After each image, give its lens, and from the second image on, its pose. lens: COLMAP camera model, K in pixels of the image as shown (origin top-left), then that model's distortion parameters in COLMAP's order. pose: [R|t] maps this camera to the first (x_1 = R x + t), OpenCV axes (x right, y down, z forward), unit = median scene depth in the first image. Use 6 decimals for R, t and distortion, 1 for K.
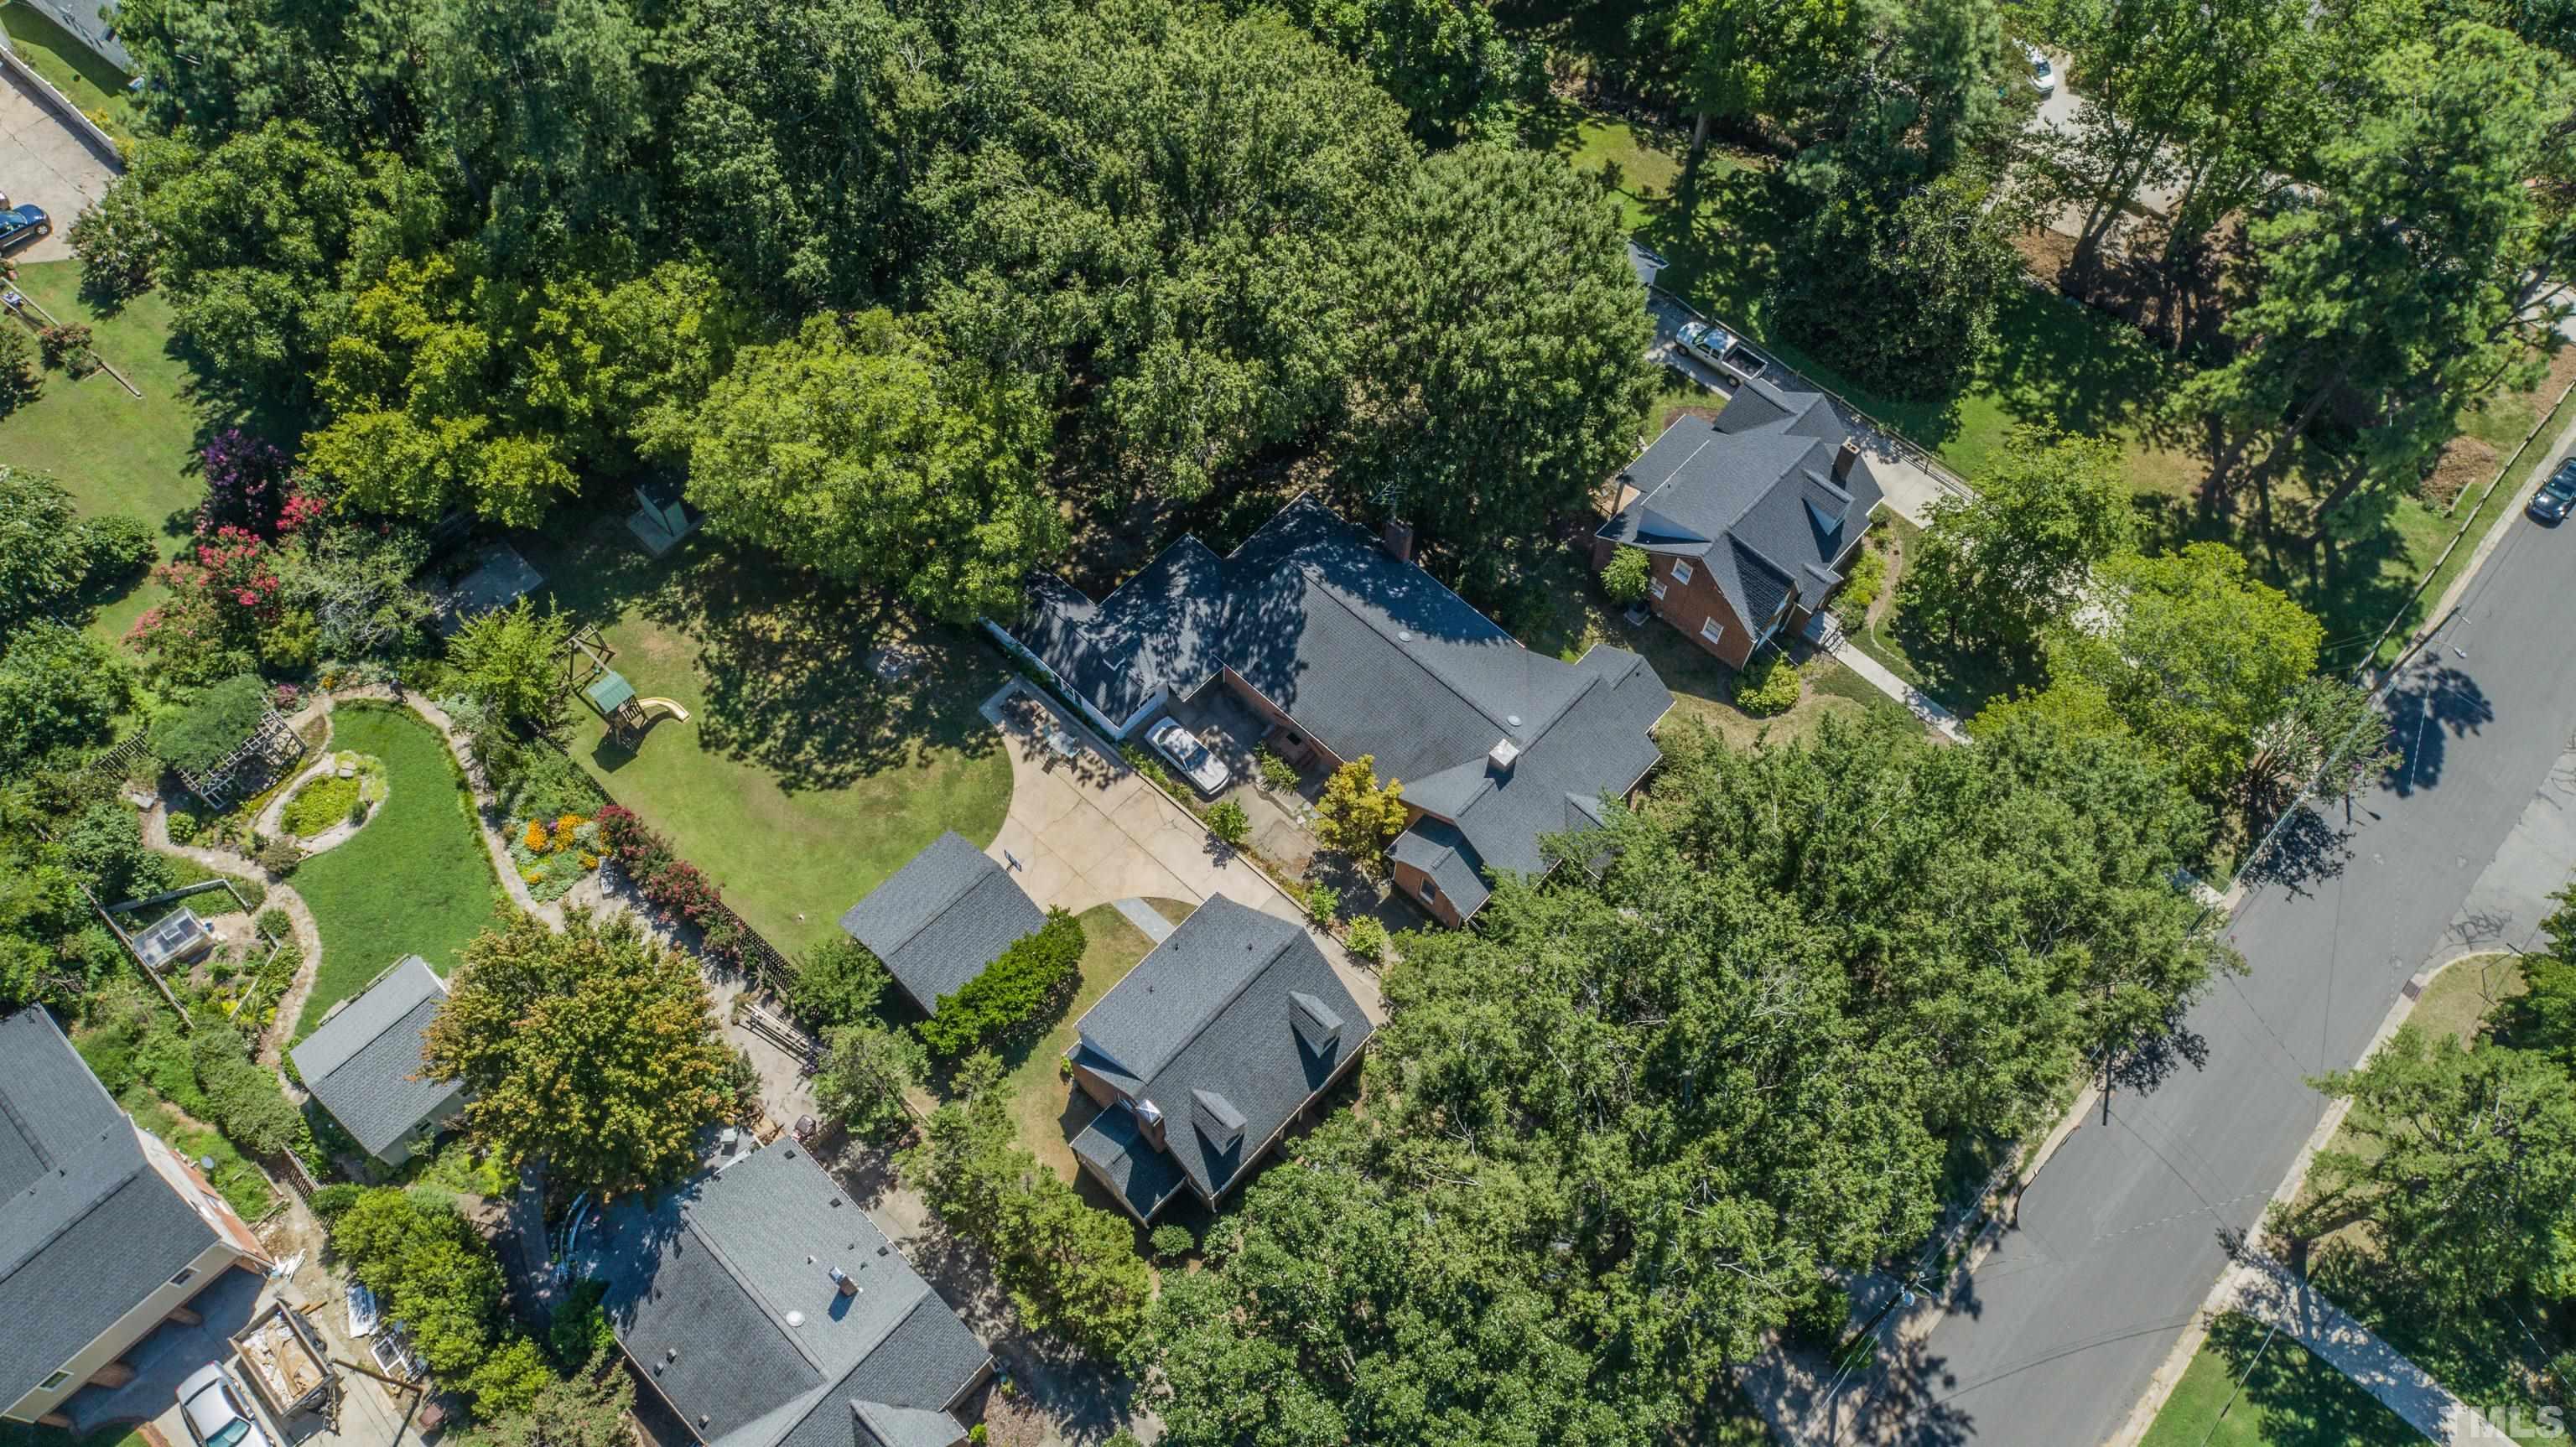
lens RADIAL K [[1736.8, 0, 1288.0], [0, 1736.8, 723.5], [0, 0, 1]] dist [-0.009817, 0.009238]
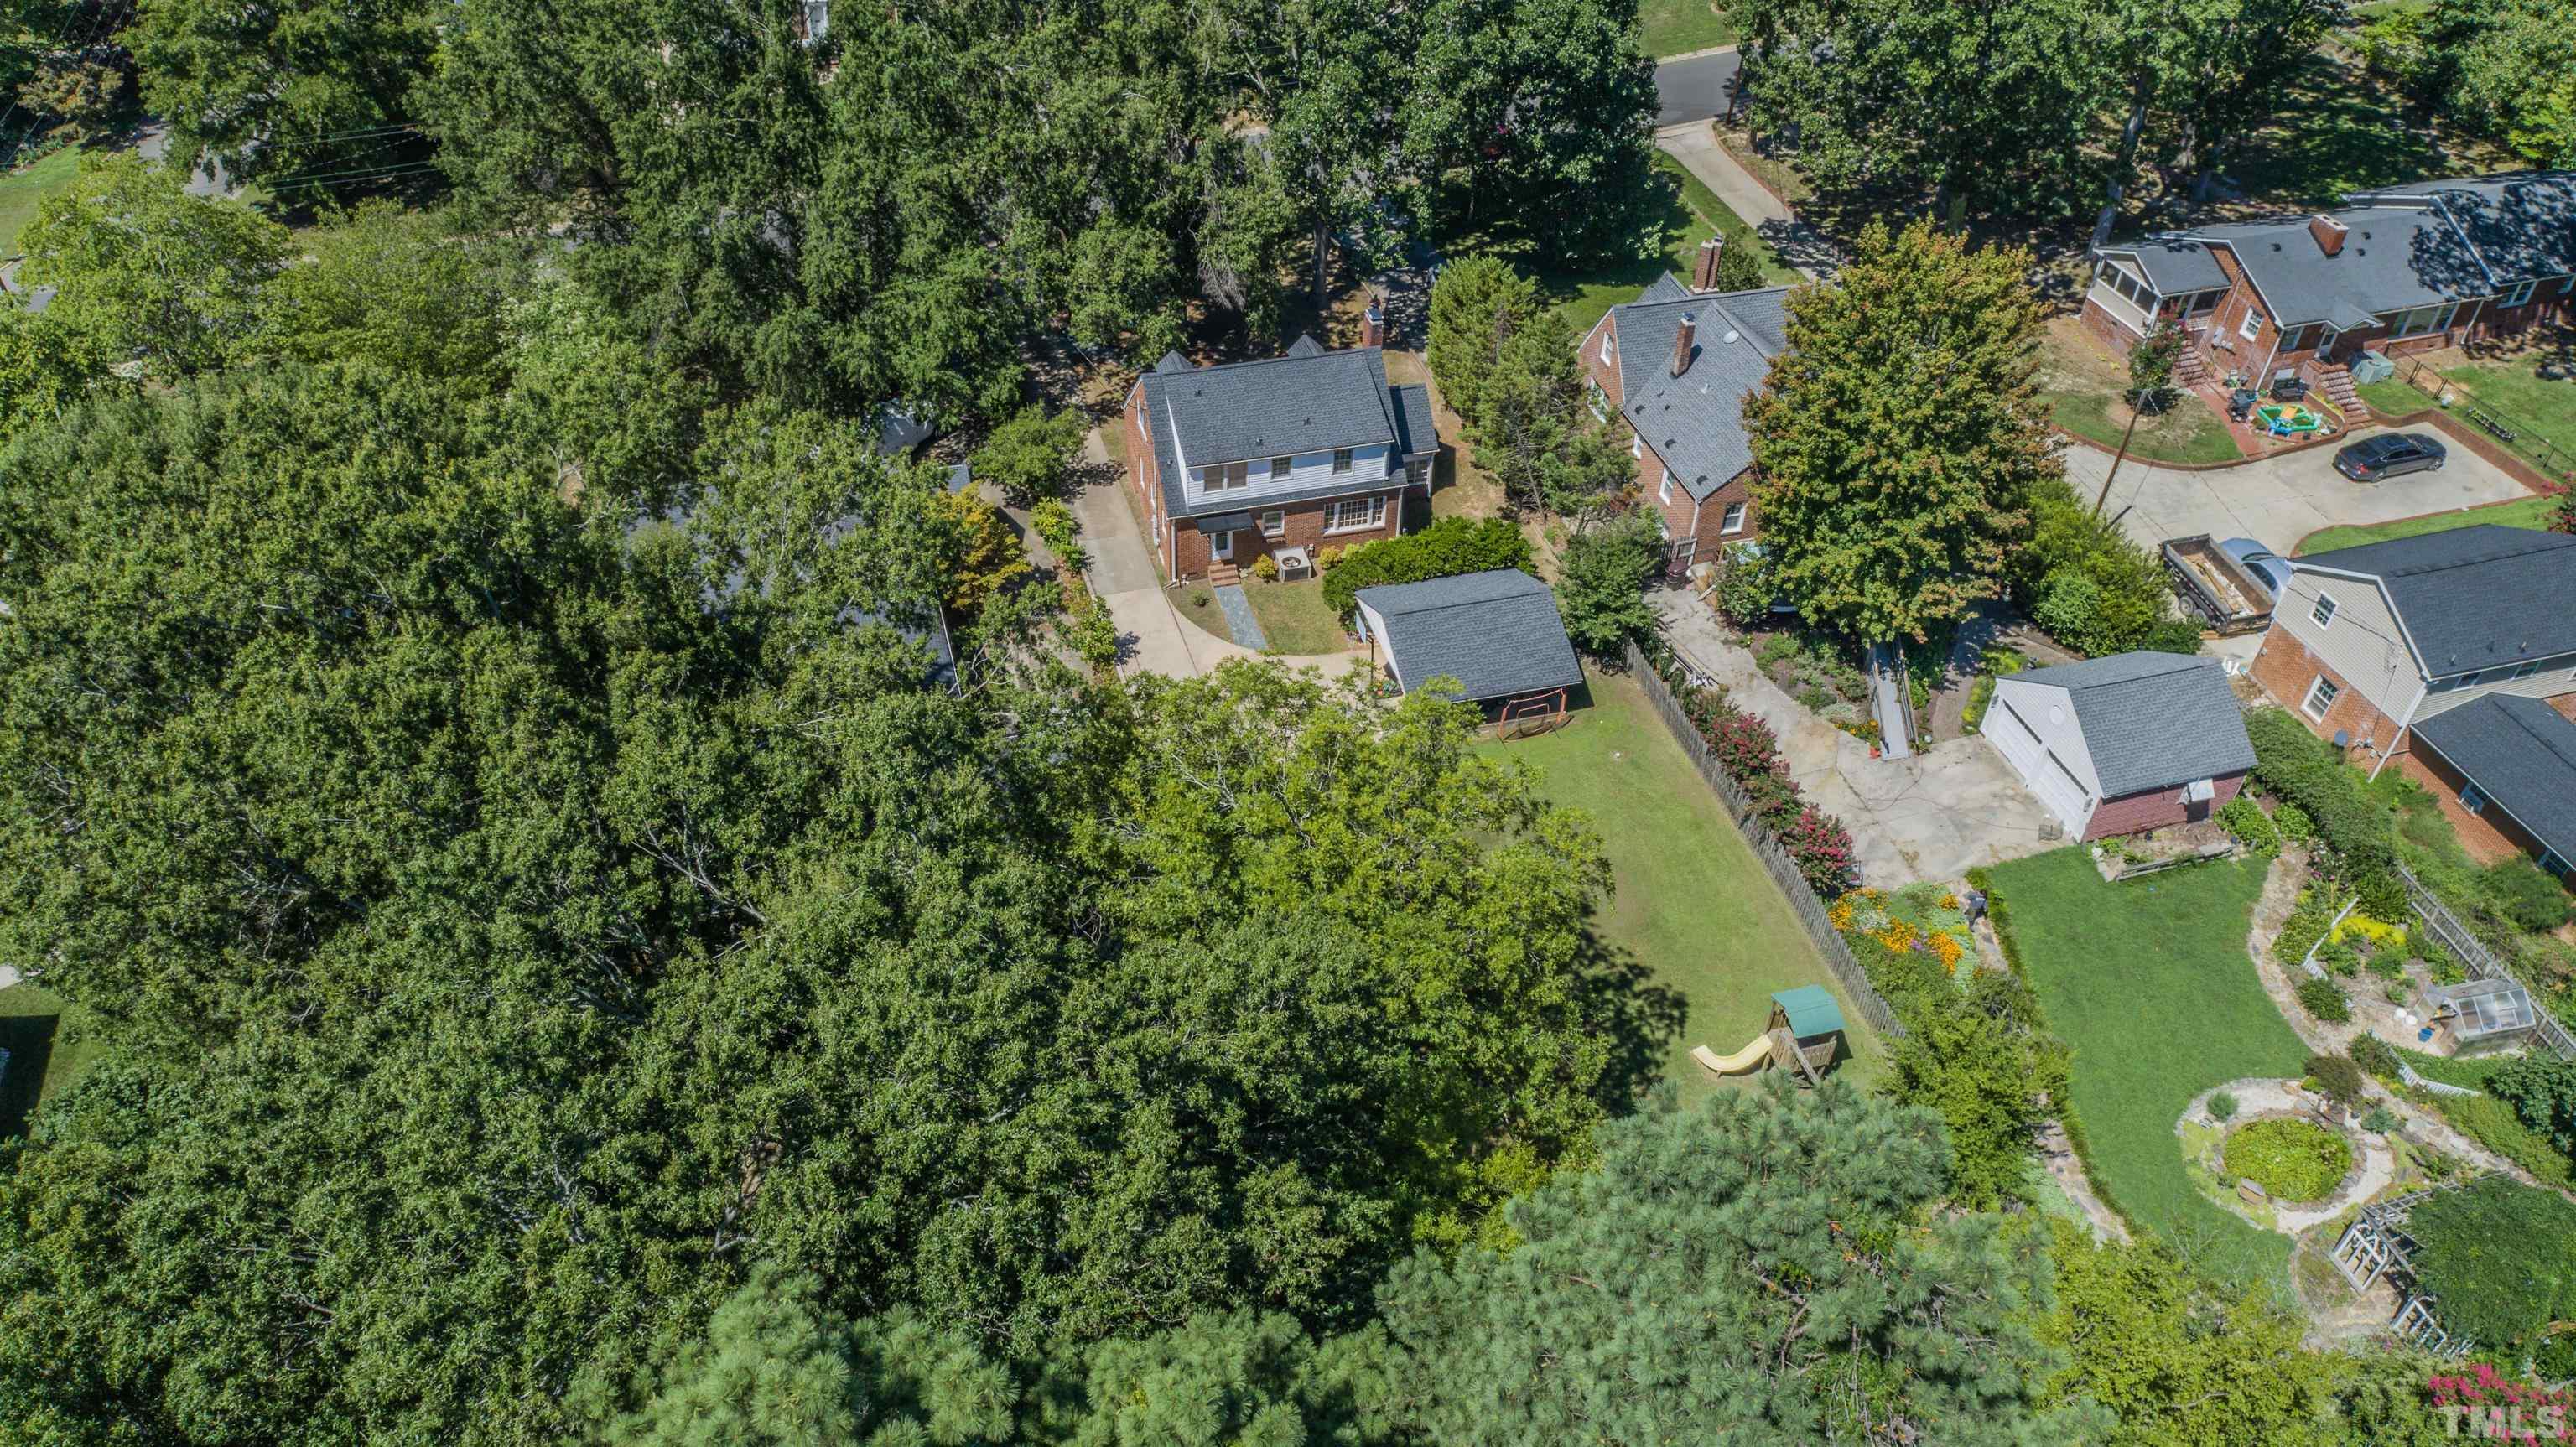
lens RADIAL K [[1736.8, 0, 1288.0], [0, 1736.8, 723.5], [0, 0, 1]] dist [-0.009817, 0.009238]
pose [[-0.859475, -0.366423, 0.356421, -0.404966], [0.421173, -0.112484, 0.899978, -0.625747], [-0.289681, 0.923624, 0.251005, 0.786603]]
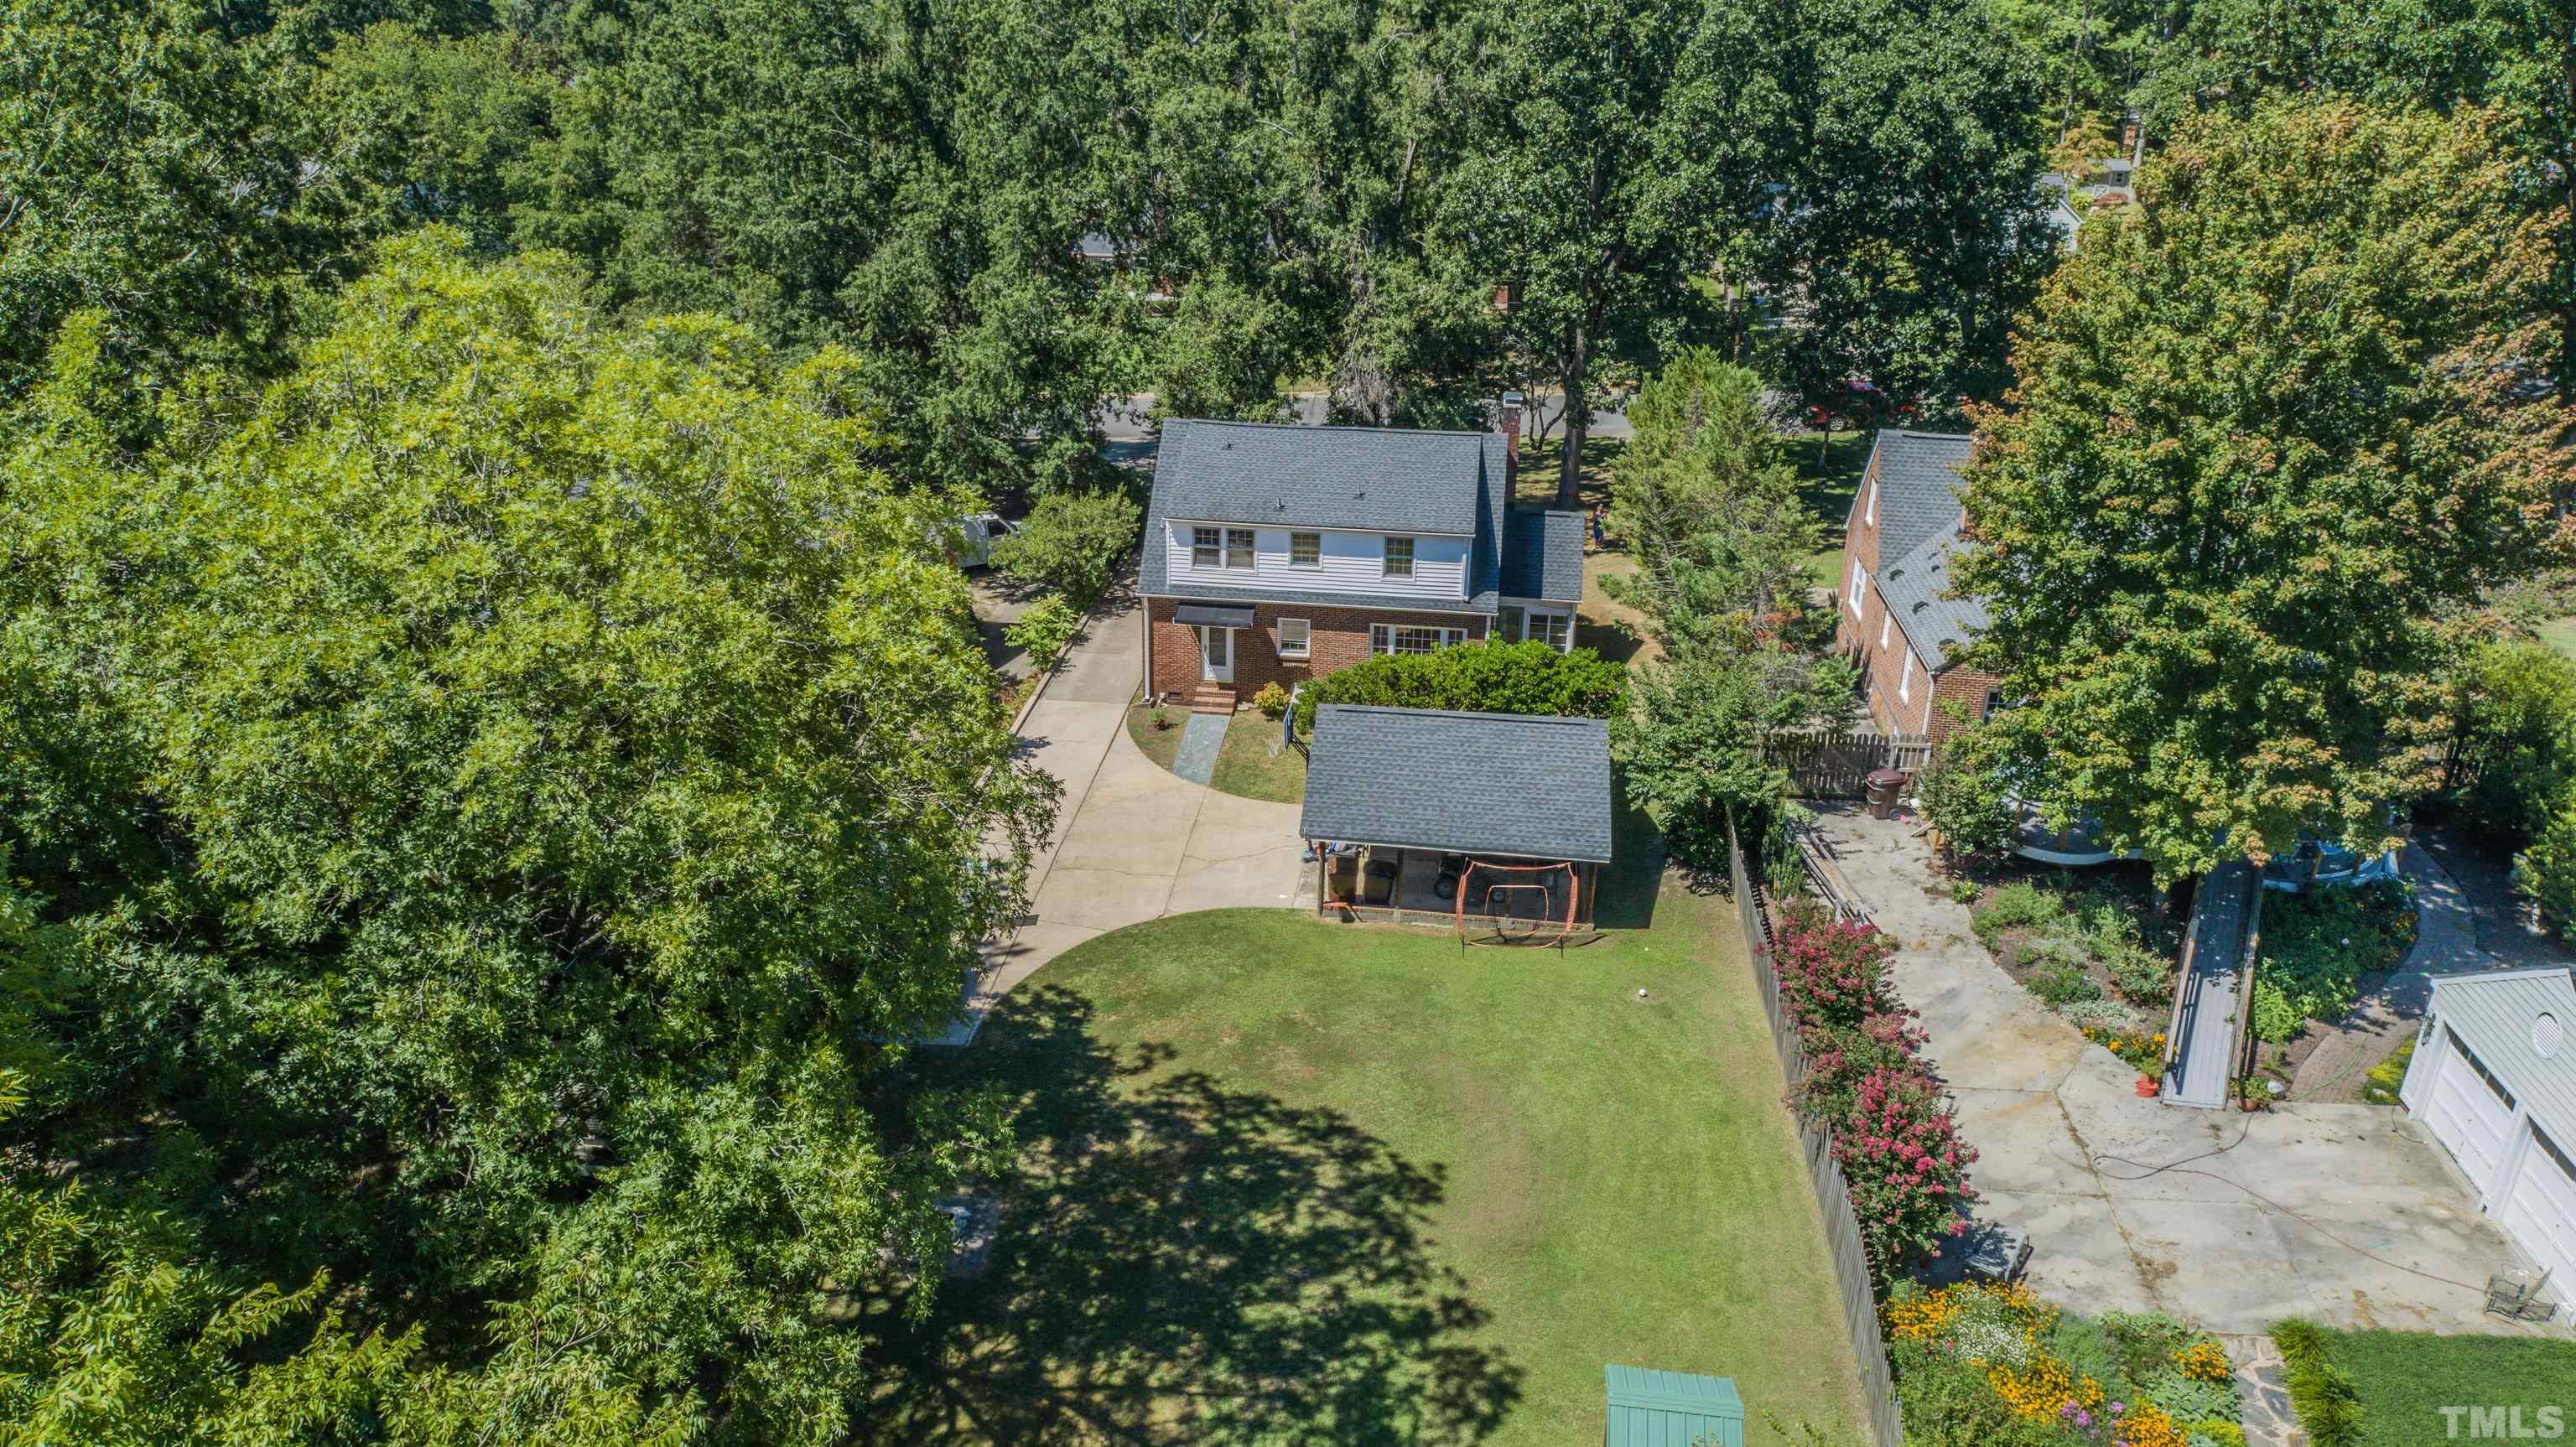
lens RADIAL K [[1736.8, 0, 1288.0], [0, 1736.8, 723.5], [0, 0, 1]] dist [-0.009817, 0.009238]
pose [[-0.590335, -0.339525, 0.732276, -0.497709], [0.686499, 0.265961, 0.676746, -0.250224], [-0.424529, 0.902213, 0.076078, 0.892029]]
